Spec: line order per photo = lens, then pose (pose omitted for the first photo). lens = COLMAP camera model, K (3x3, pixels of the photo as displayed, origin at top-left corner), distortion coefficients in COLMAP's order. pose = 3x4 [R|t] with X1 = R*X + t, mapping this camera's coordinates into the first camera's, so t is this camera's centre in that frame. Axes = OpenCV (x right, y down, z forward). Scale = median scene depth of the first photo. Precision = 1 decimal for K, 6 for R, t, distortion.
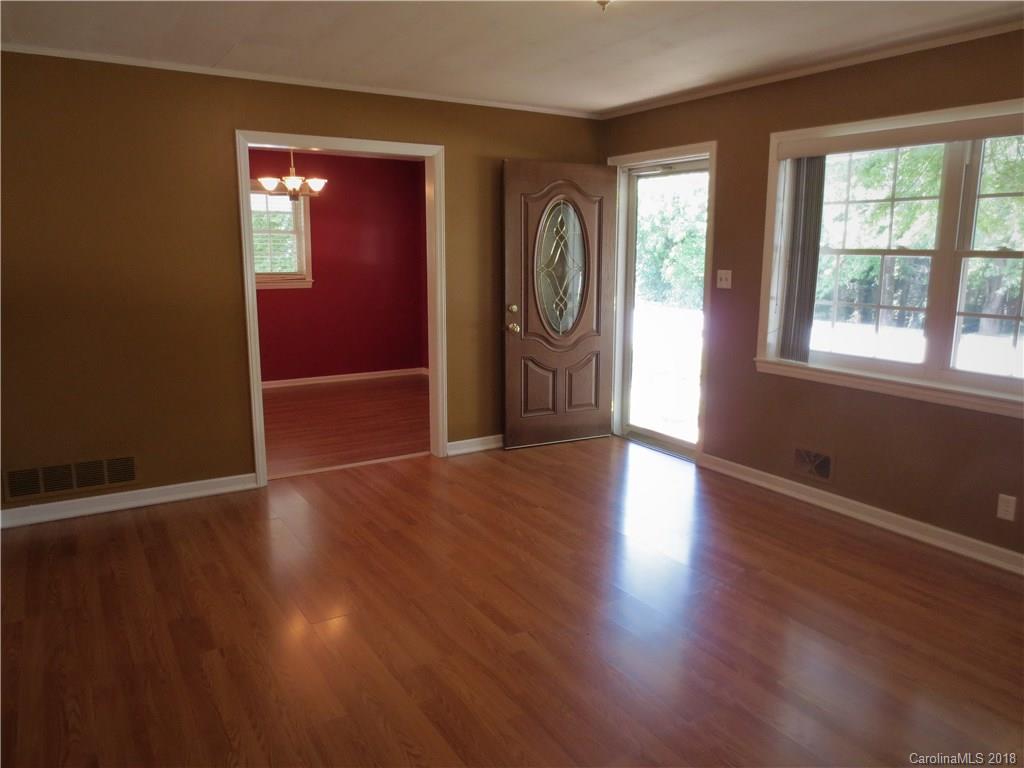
lens RADIAL K [[724.3, 0, 512.0], [0, 724.3, 384.0], [0, 0, 1]] dist [-0.026226, 0.000536]
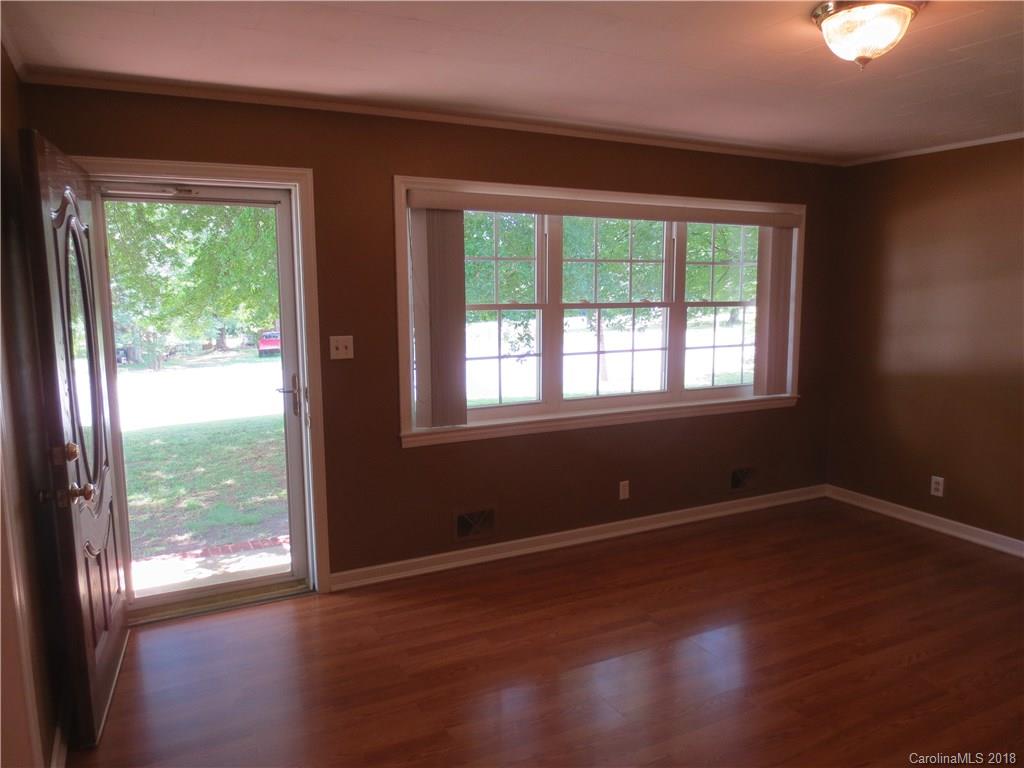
lens RADIAL K [[743.3, 0, 514.6], [0, 743.3, 401.8], [0, 0, 1]] dist [-0.005406, -0.000297]
pose [[0.080927, -0.145637, 0.986023, -0.458478], [0.199934, 0.971532, 0.127088, -0.139577], [-0.976462, 0.186855, 0.107741, 0.675452]]
